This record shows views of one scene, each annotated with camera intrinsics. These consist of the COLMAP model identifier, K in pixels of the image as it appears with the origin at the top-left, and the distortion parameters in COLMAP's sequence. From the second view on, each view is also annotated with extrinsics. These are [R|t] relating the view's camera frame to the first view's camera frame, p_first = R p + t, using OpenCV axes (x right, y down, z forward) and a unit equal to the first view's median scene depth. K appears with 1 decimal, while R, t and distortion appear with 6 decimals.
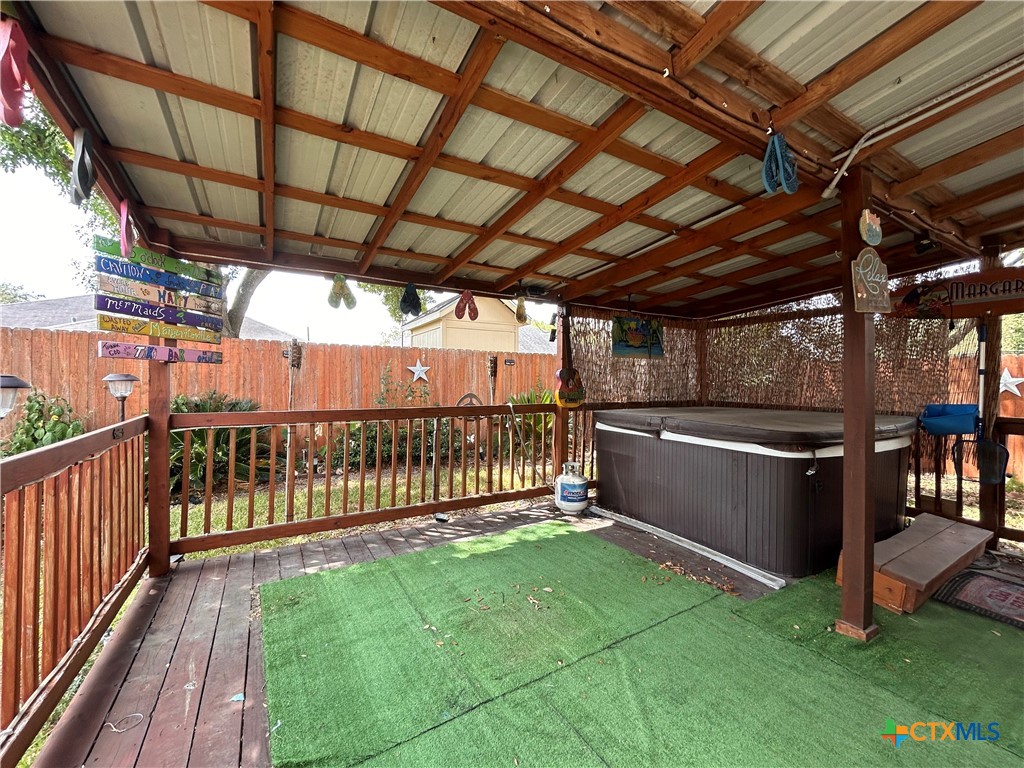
lens RADIAL K [[417.8, 0, 520.9], [0, 417.8, 386.1], [0, 0, 1]] dist [-0.000865, 0.000543]
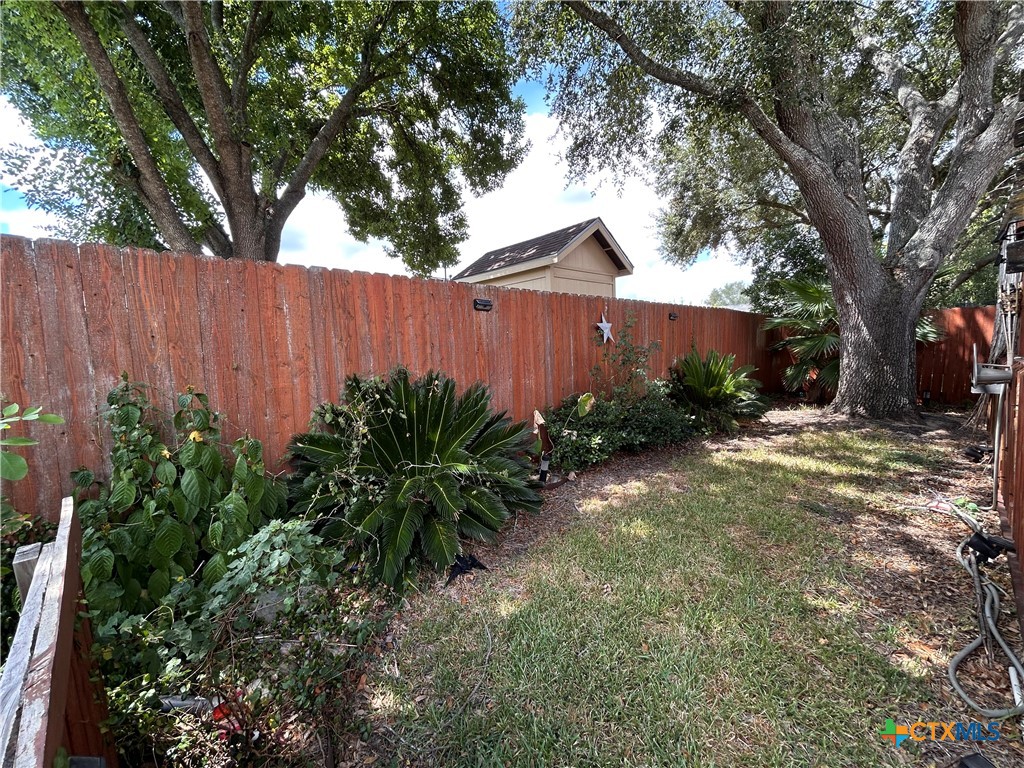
lens RADIAL K [[417.8, 0, 507.6], [0, 417.8, 382.3], [0, 0, 1]] dist [-0.000865, 0.000543]
pose [[0.974063, -0.057756, 0.218783, -0.816383], [0.044281, 0.996836, 0.066006, 0.002255], [-0.221903, -0.054606, 0.973539, 0.446843]]
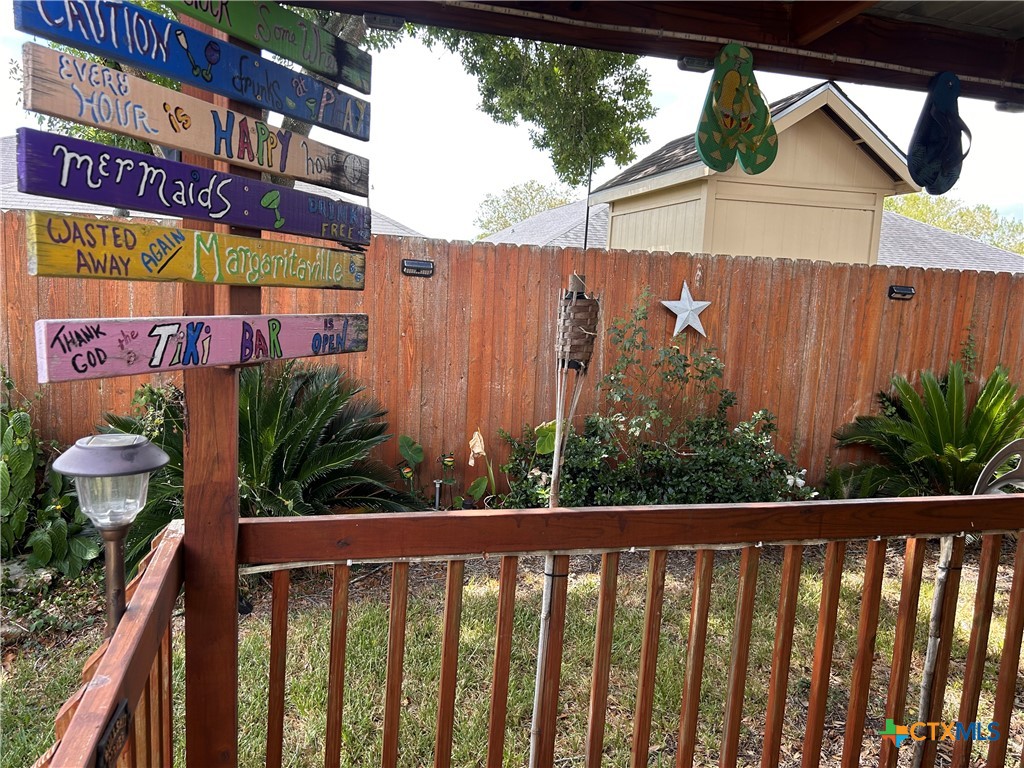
lens RADIAL K [[766.2, 0, 510.2], [0, 766.2, 387.6], [0, 0, 1]] dist [0.049254, -0.028566]
pose [[0.962169, 0.072196, -0.262716, -0.291288], [-0.041383, 0.991791, 0.120989, -0.065127], [0.269294, -0.105539, 0.957258, 0.298186]]
